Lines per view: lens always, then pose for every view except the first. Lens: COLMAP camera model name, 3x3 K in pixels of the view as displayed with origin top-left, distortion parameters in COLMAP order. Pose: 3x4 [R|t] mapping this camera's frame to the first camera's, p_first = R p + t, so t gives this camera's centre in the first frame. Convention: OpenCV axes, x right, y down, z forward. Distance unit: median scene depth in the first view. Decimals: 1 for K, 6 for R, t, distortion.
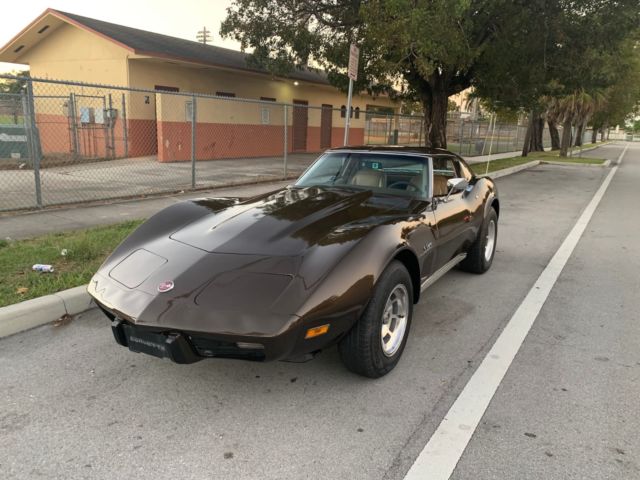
lens RADIAL K [[487.5, 0, 324.0], [0, 487.5, 239.2], [0, 0, 1]] dist [0.027654, -0.023823]
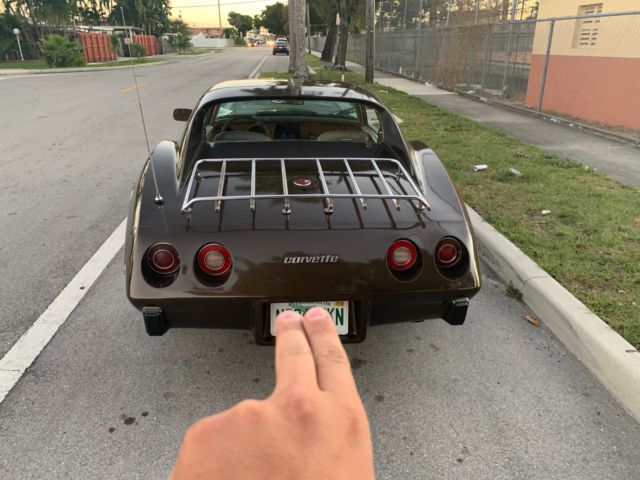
lens RADIAL K [[487.5, 0, 320.9], [0, 487.5, 241.5], [0, 0, 1]] dist [0.027654, -0.023823]
pose [[-0.805995, 0.191004, -0.560258, 0.169655], [-0.158705, 0.842119, 0.515411, -0.115918], [0.570250, 0.504335, -0.648430, 0.505634]]
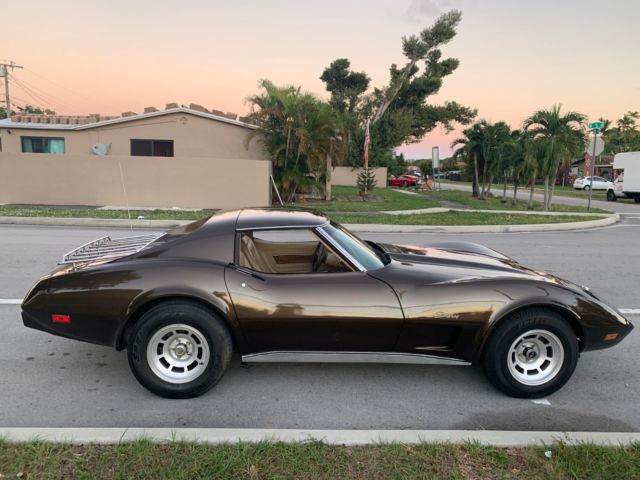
lens RADIAL K [[487.5, 0, 318.6], [0, 487.5, 248.5], [0, 0, 1]] dist [0.027654, -0.023823]
pose [[-0.557660, -0.184420, 0.809323, -0.200350], [0.139203, 0.940421, 0.310211, -0.122518], [-0.818314, 0.285653, -0.498763, 0.442815]]
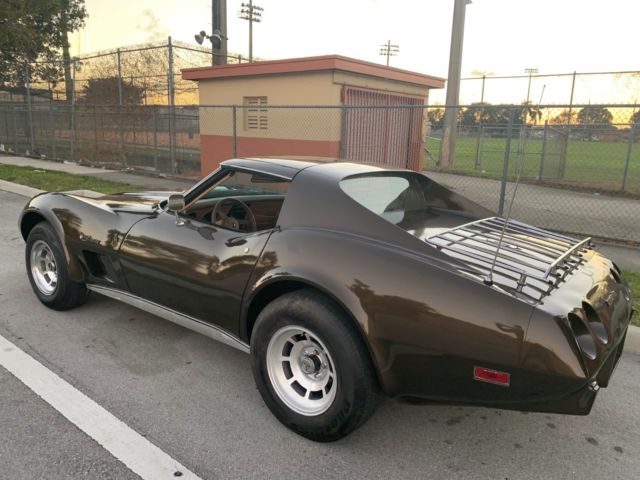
lens RADIAL K [[487.5, 0, 323.2], [0, 487.5, 240.9], [0, 0, 1]] dist [0.027654, -0.023823]
pose [[-0.113412, 0.179022, -0.977286, 0.257184], [-0.262582, 0.943258, 0.203260, -0.070778], [0.958222, 0.279670, -0.059969, 0.343009]]
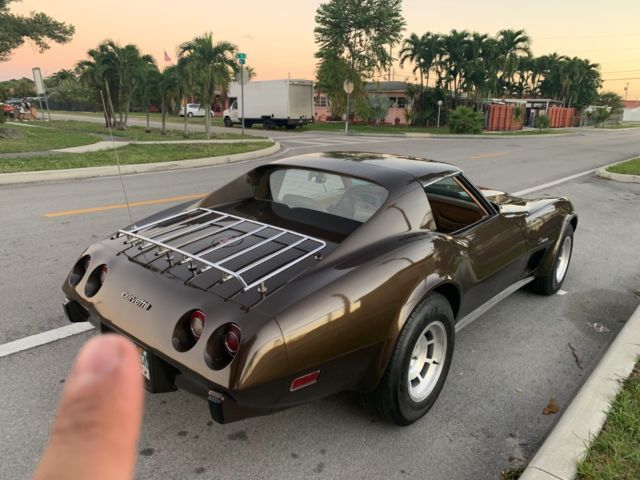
lens RADIAL K [[487.5, 0, 319.8], [0, 487.5, 242.0], [0, 0, 1]] dist [0.027654, -0.023823]
pose [[-0.984092, -0.104258, 0.143849, 0.029107], [-0.023395, 0.878696, 0.476807, -0.131401], [-0.176111, 0.465857, -0.867158, 0.531769]]
